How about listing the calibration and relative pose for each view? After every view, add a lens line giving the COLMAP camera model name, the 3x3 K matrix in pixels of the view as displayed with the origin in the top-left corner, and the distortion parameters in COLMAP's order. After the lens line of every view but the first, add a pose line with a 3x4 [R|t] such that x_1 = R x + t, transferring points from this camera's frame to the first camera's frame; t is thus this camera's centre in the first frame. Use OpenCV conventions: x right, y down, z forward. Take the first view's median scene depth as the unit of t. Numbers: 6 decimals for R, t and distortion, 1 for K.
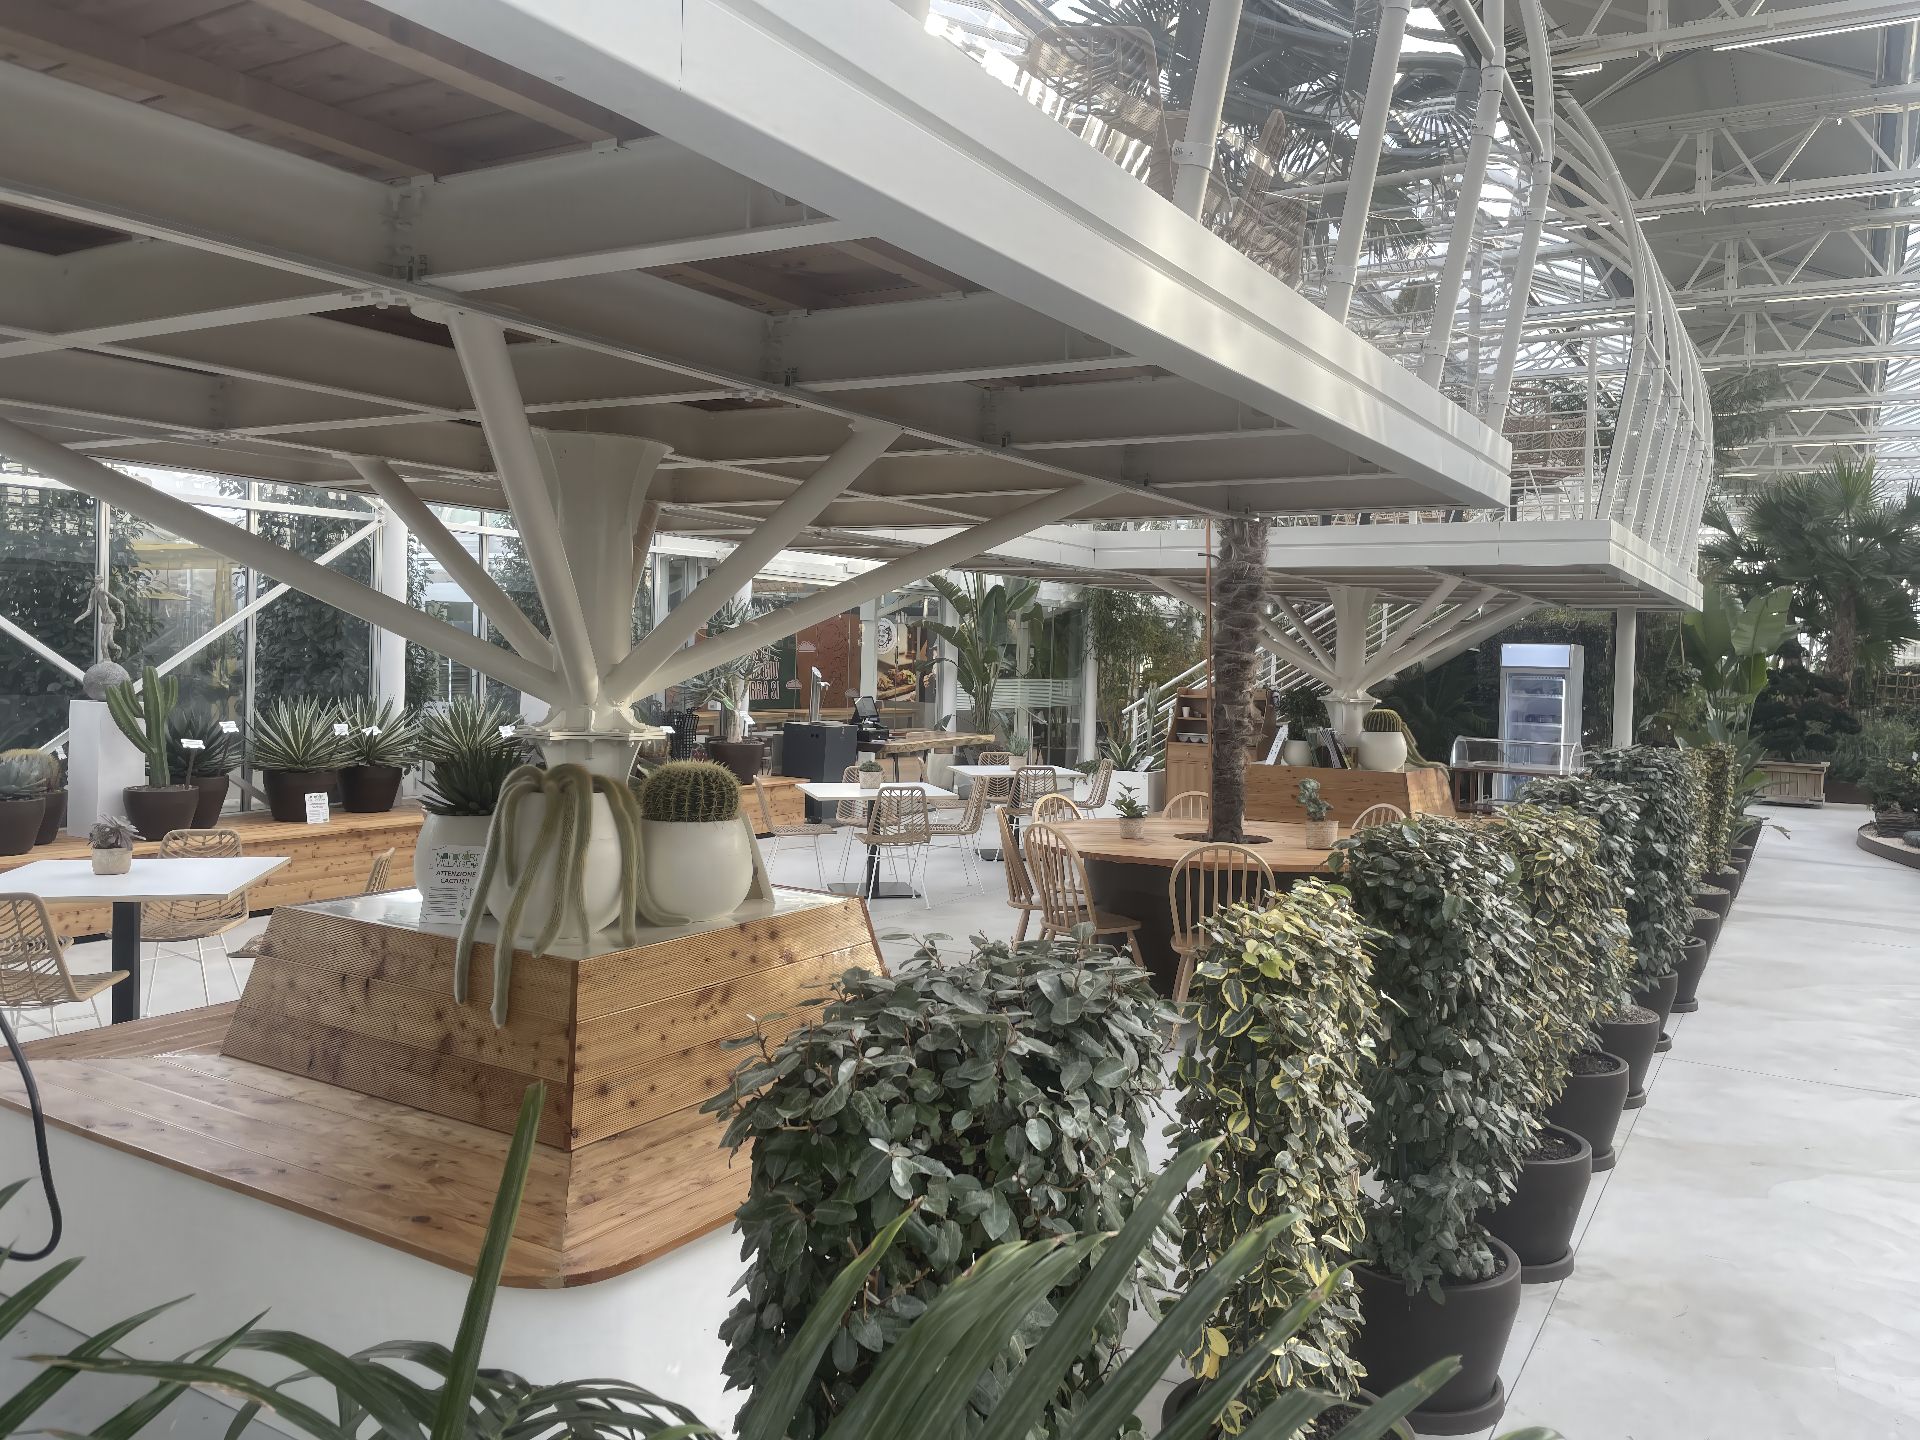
lens RADIAL K [[1439.9, 0, 964.0], [0, 1439.9, 705.9], [0, 0, 1]] dist [0.068770, -0.096876]
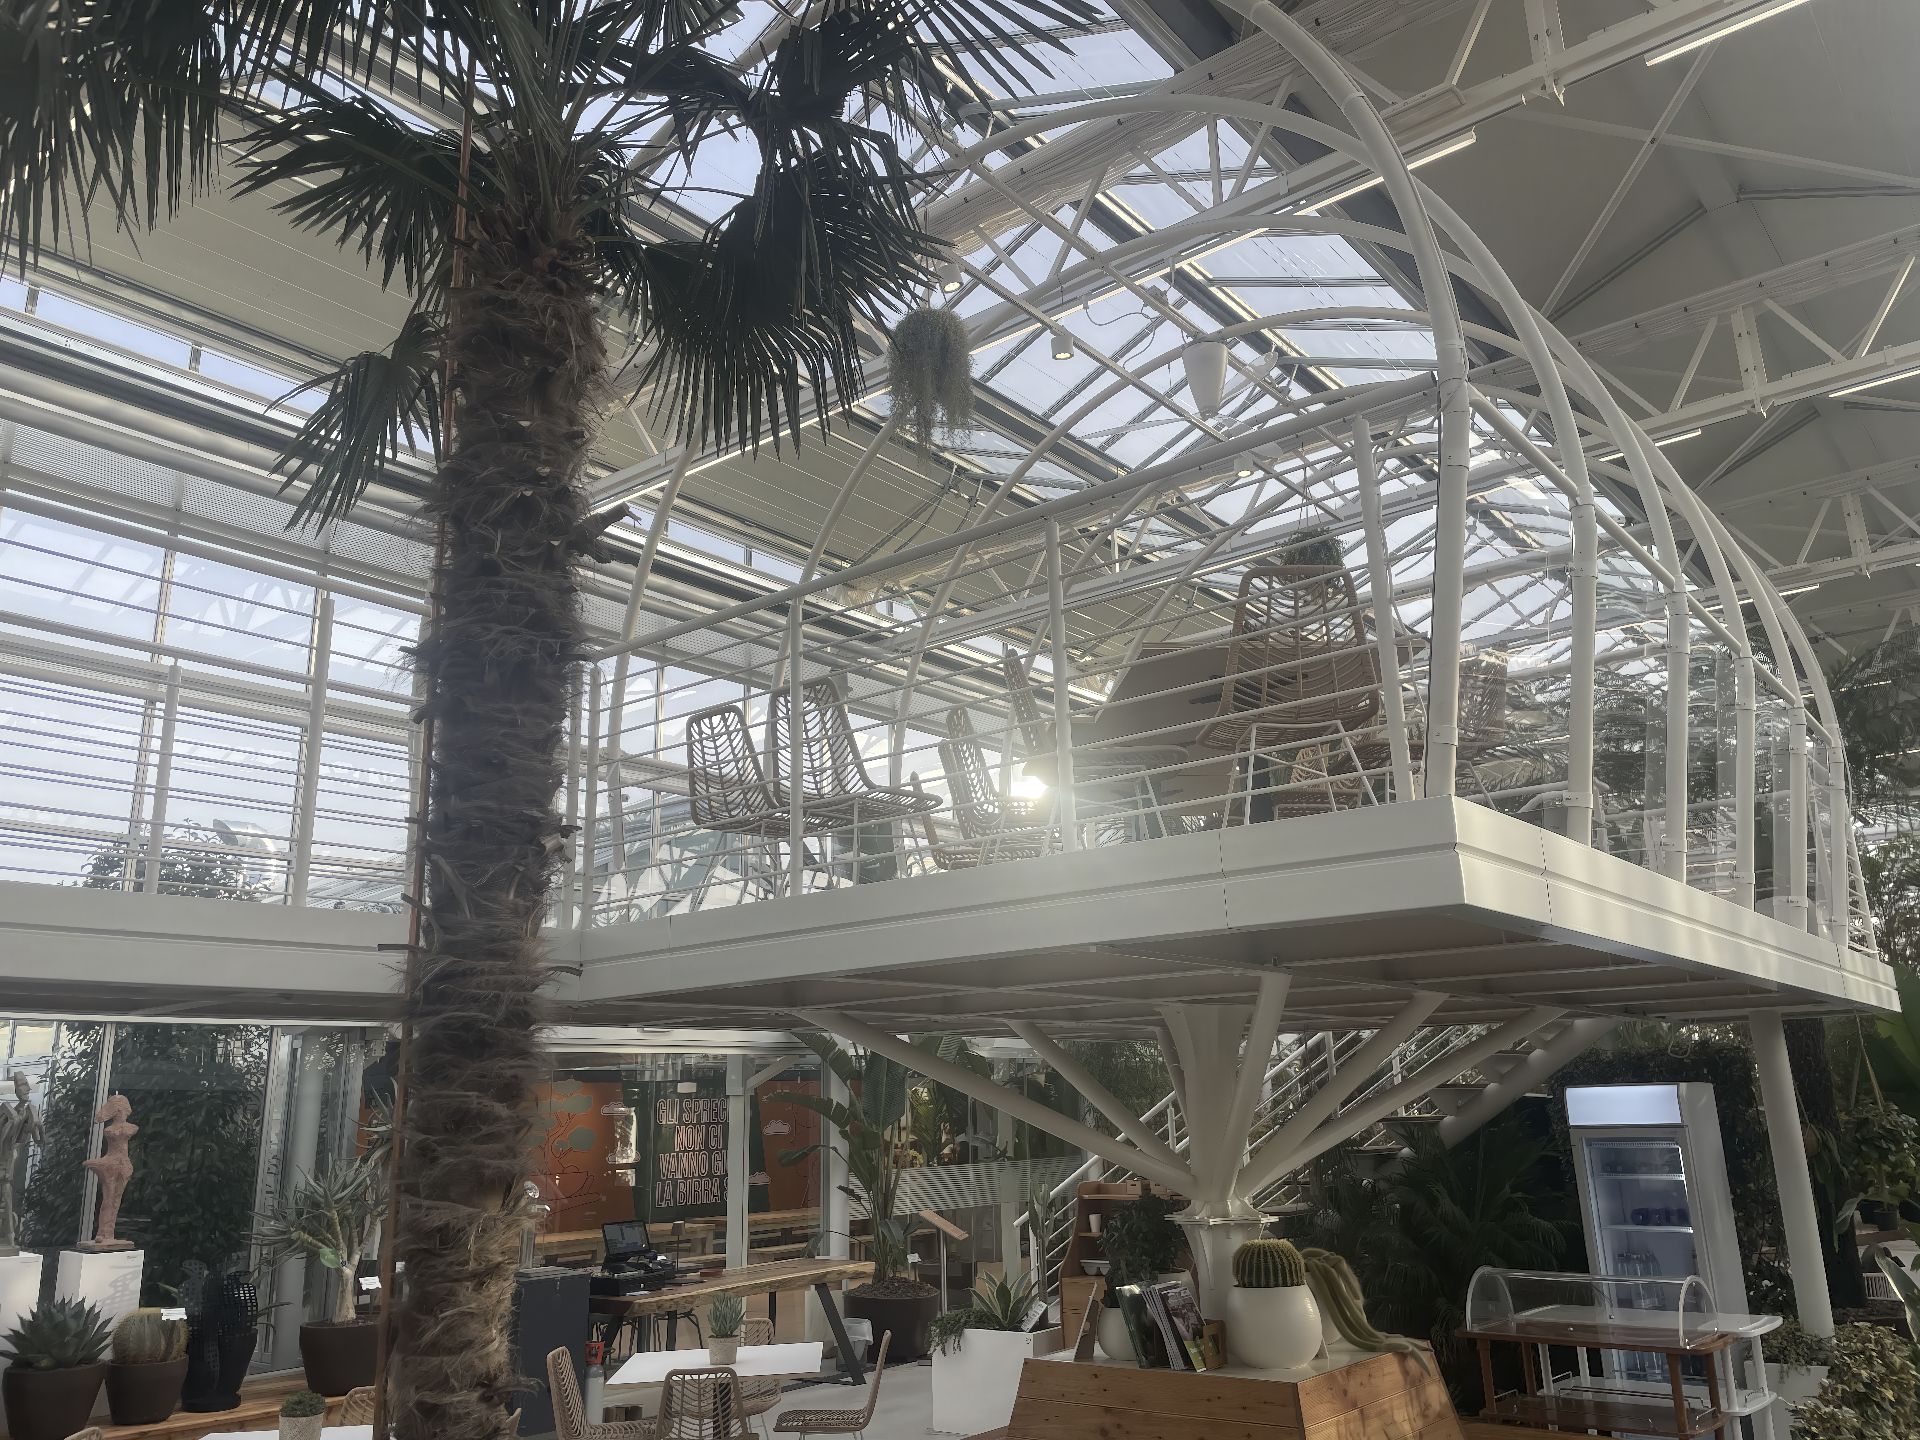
lens RADIAL K [[1439.9, 0, 964.0], [0, 1439.9, 705.9], [0, 0, 1]] dist [0.068770, -0.096876]
pose [[0.988674, -0.089735, -0.120299, 0.212931], [0.048543, 0.949678, -0.309445, -0.018736], [0.142013, 0.300100, 0.943277, 0.353038]]
